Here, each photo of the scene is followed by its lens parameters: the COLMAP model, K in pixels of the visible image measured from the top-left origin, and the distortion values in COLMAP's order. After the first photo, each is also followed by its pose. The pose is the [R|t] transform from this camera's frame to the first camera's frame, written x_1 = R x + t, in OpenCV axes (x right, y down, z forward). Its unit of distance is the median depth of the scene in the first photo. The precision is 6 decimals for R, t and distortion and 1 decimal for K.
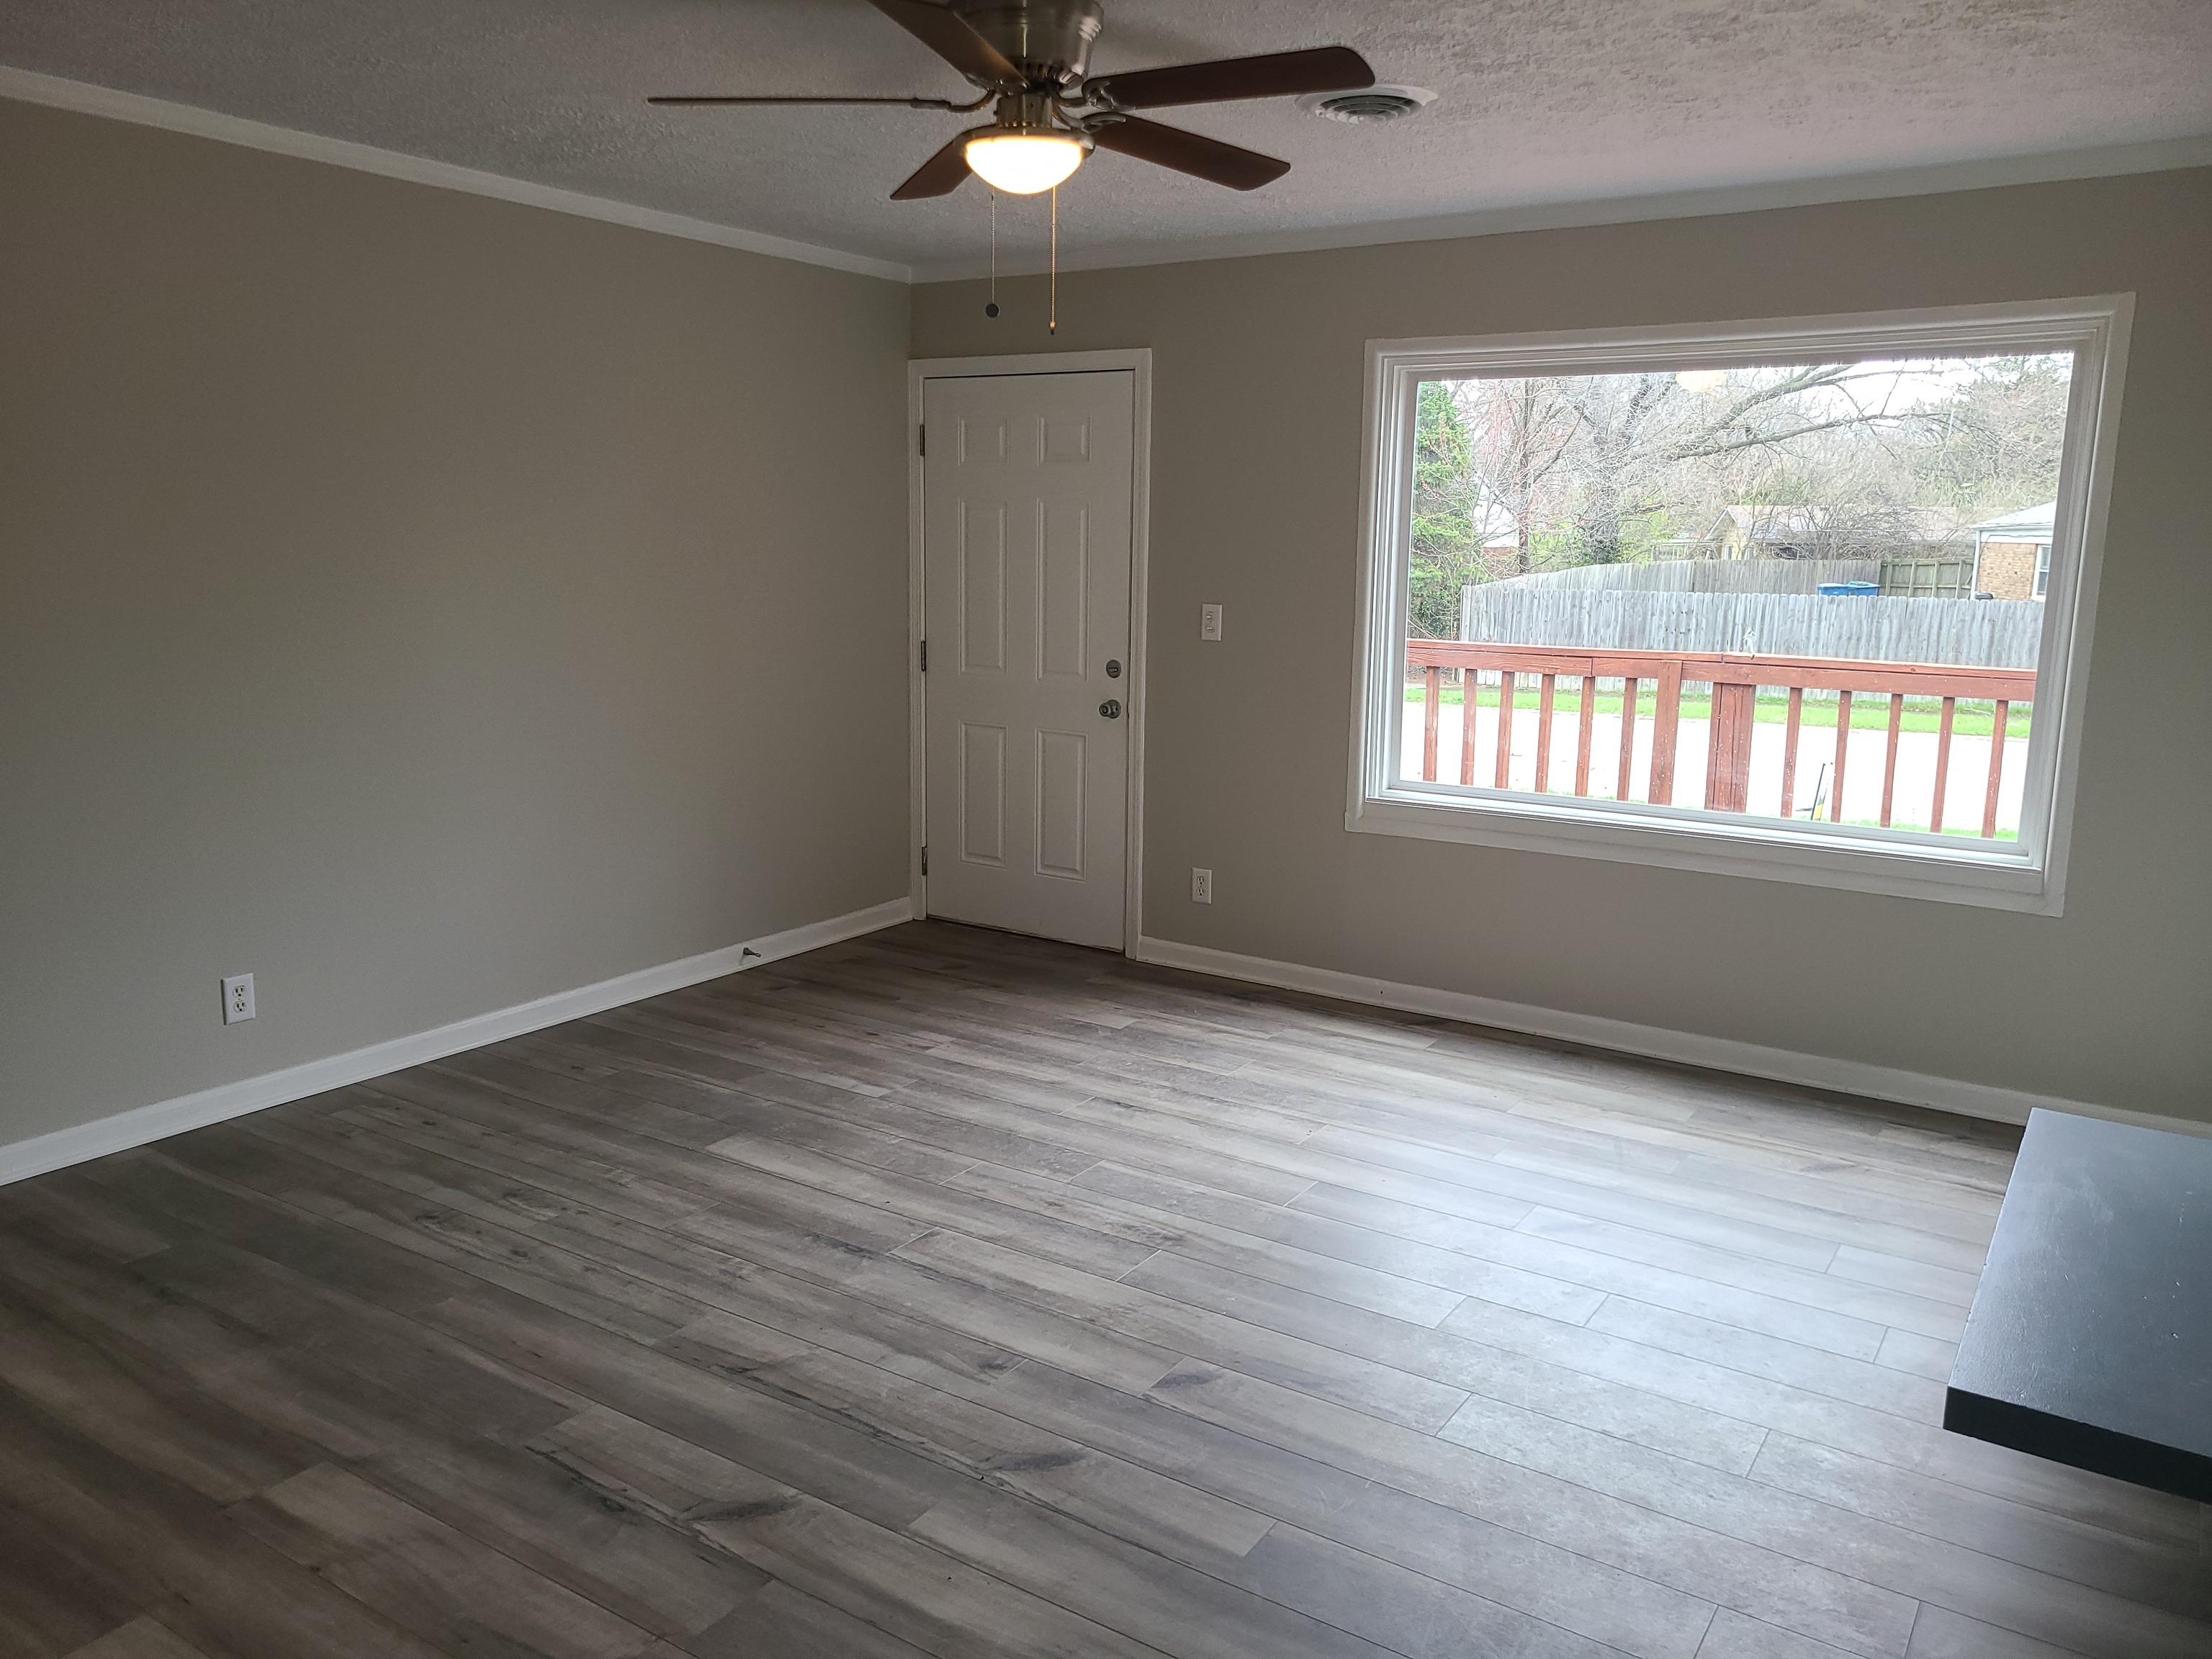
lens RADIAL K [[1640.1, 0, 1110.7], [0, 1640.1, 789.4], [0, 0, 1]] dist [0.060676, -0.045082]
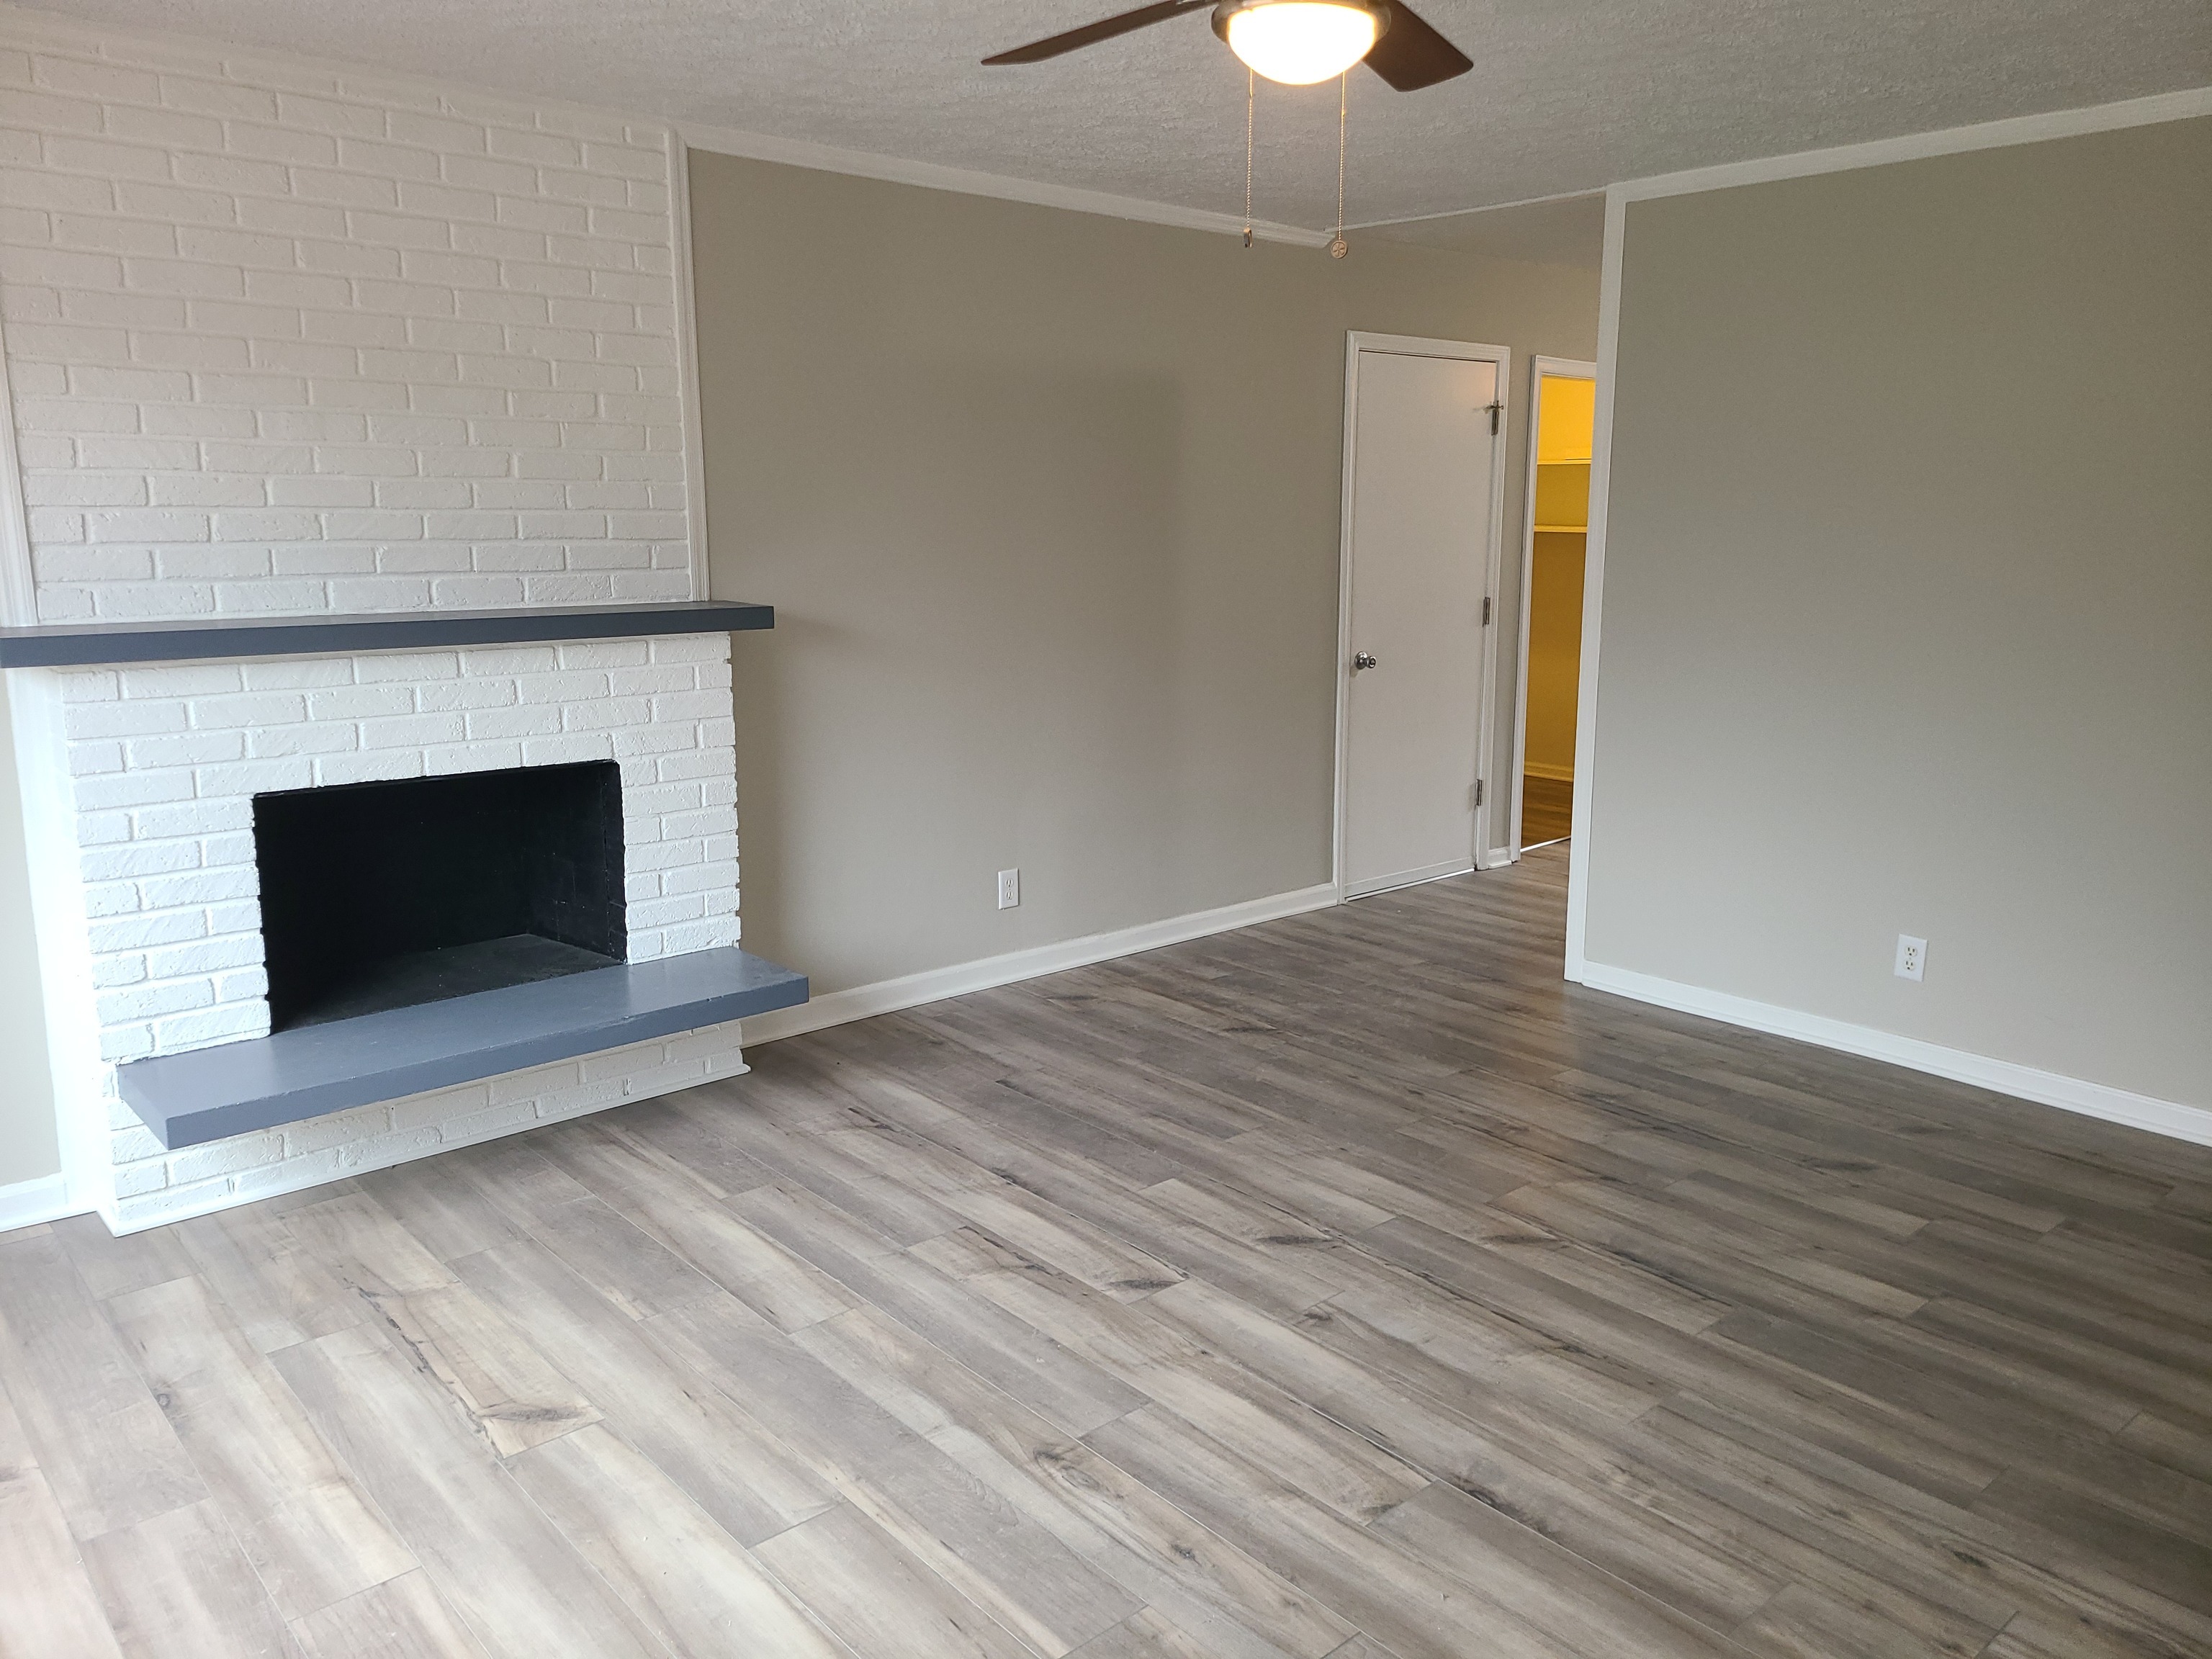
lens RADIAL K [[1638.2, 0, 1120.7], [0, 1638.2, 796.8], [0, 0, 1]] dist [0.057321, -0.044471]
pose [[-0.963431, -0.066666, 0.259530, -0.192284], [0.023502, 0.943801, 0.329679, -0.290231], [-0.266923, 0.323722, -0.907720, 1.808998]]
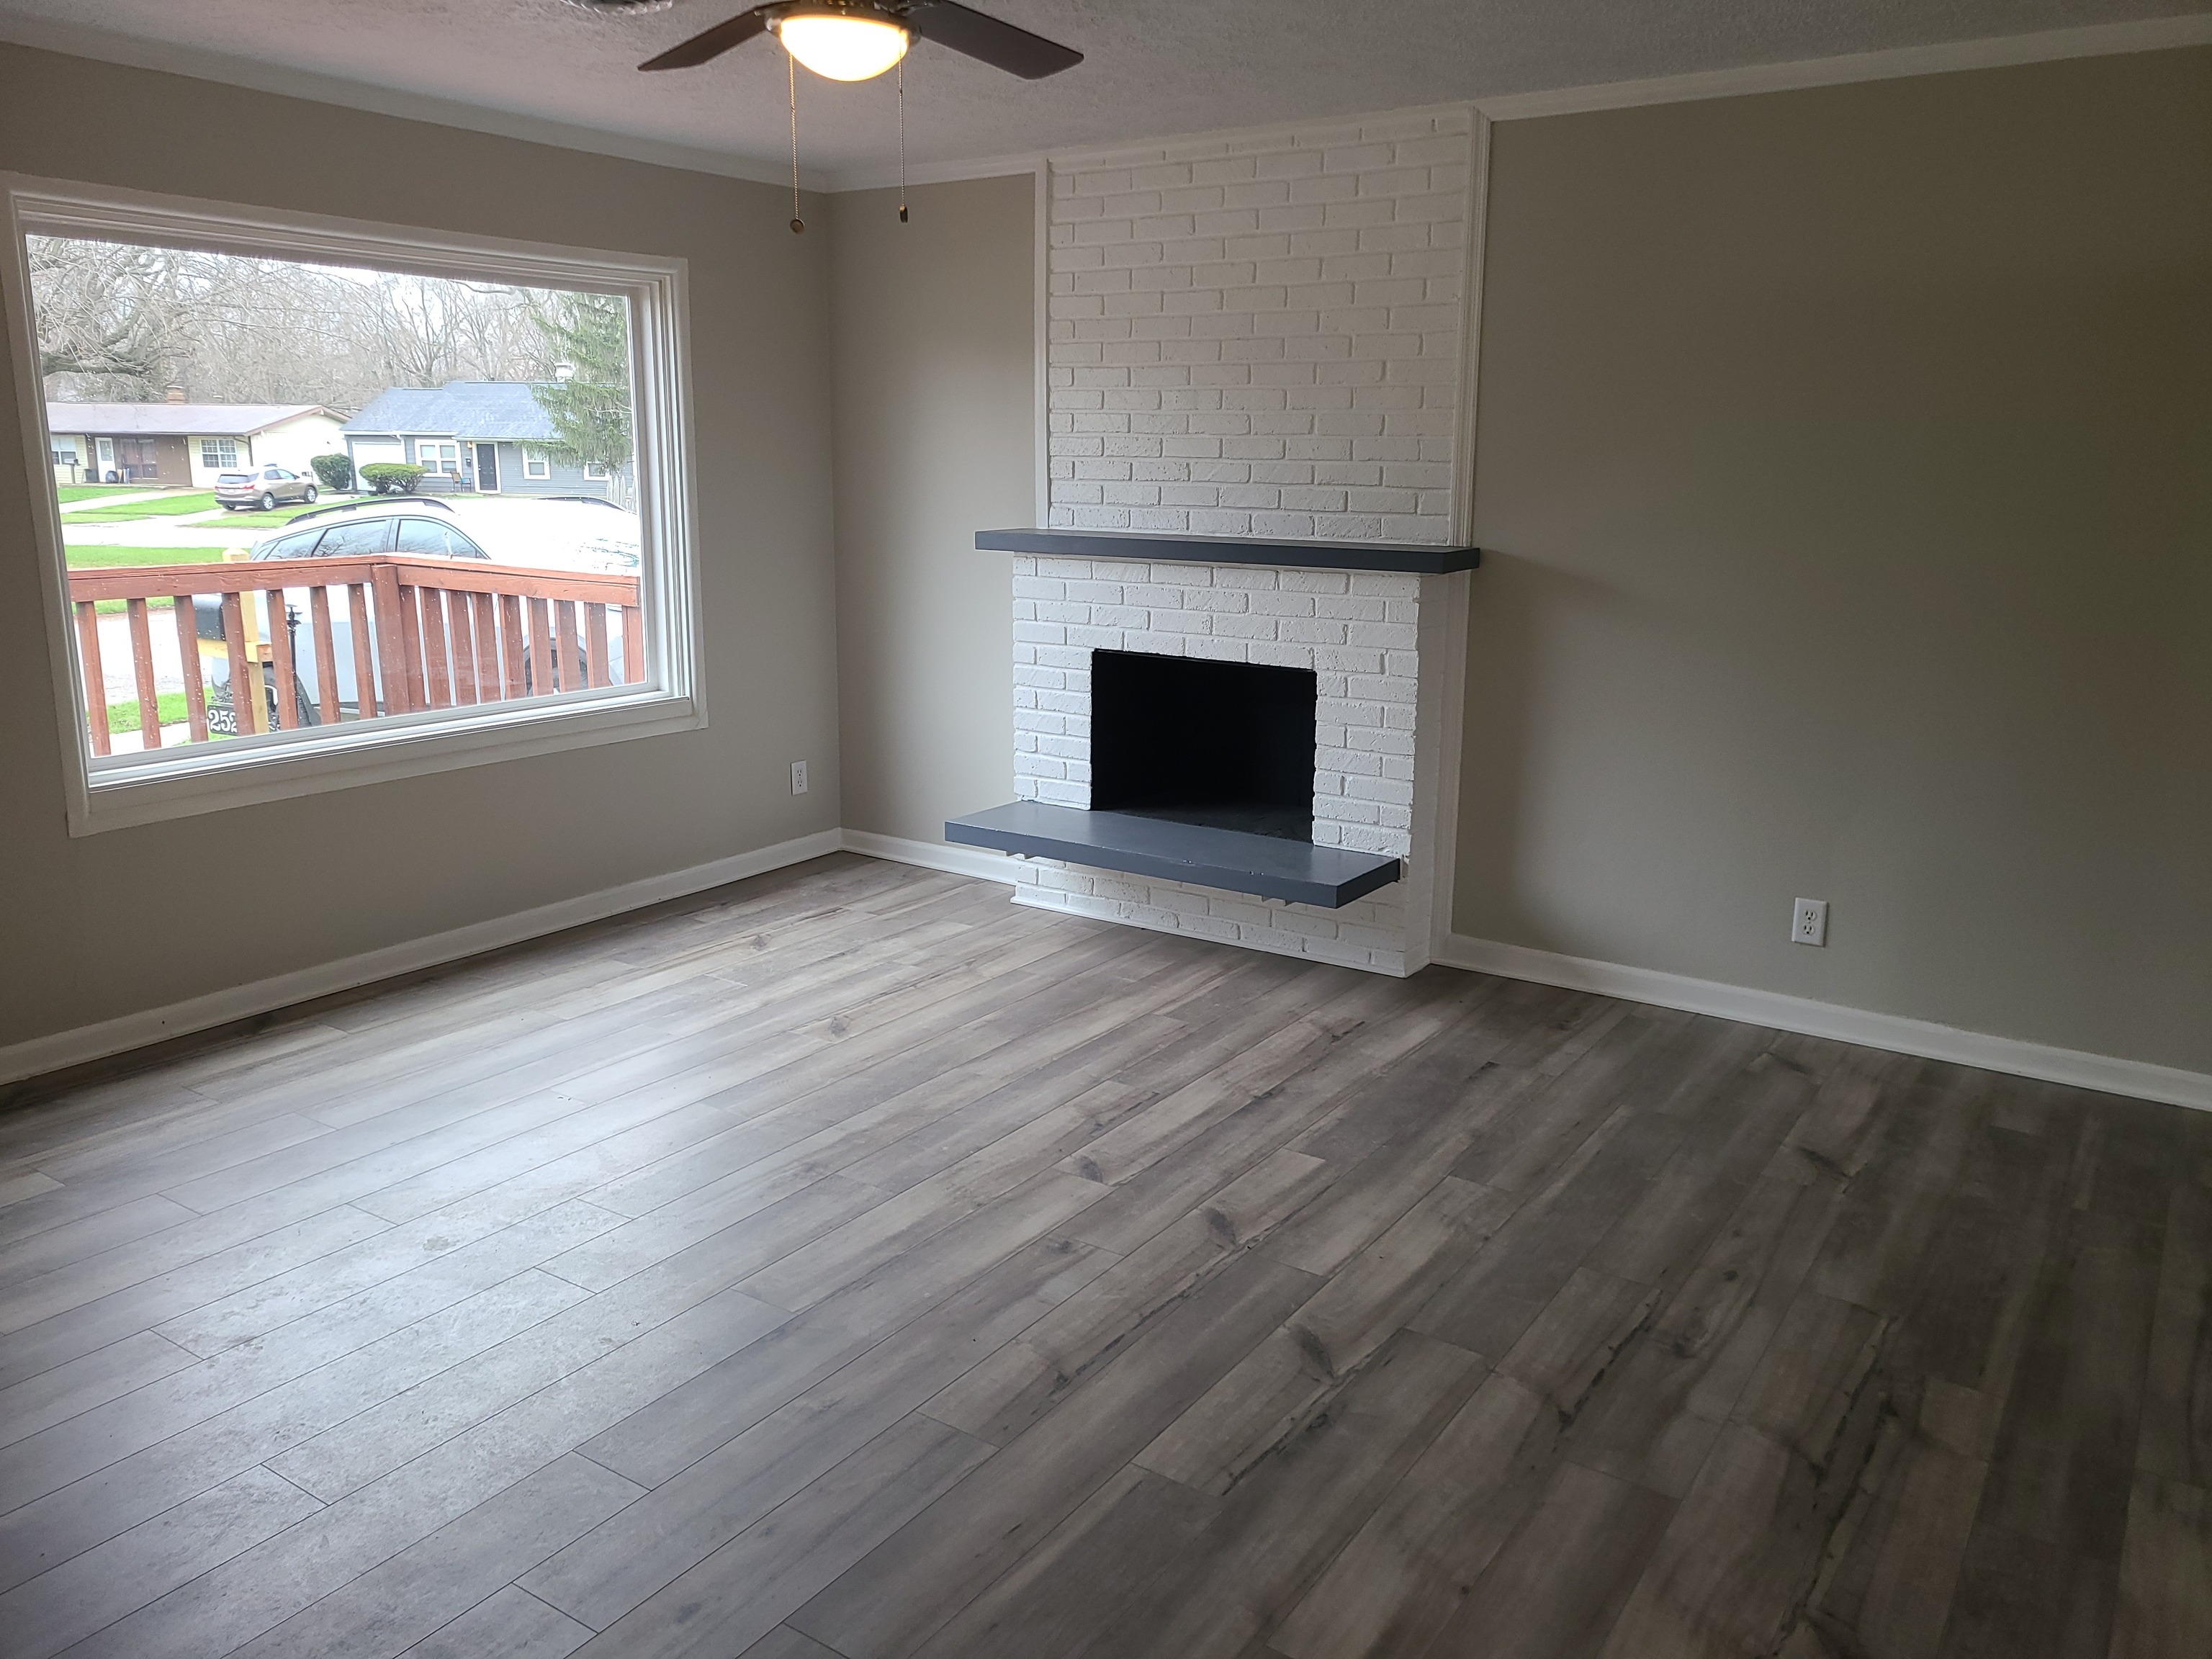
lens RADIAL K [[1638.2, 0, 1120.7], [0, 1638.2, 796.8], [0, 0, 1]] dist [0.057321, -0.044471]
pose [[0.017780, -0.223514, 0.974538, -1.004876], [0.150433, 0.964195, 0.218397, -0.149398], [-0.988460, 0.142719, 0.050767, 0.846086]]
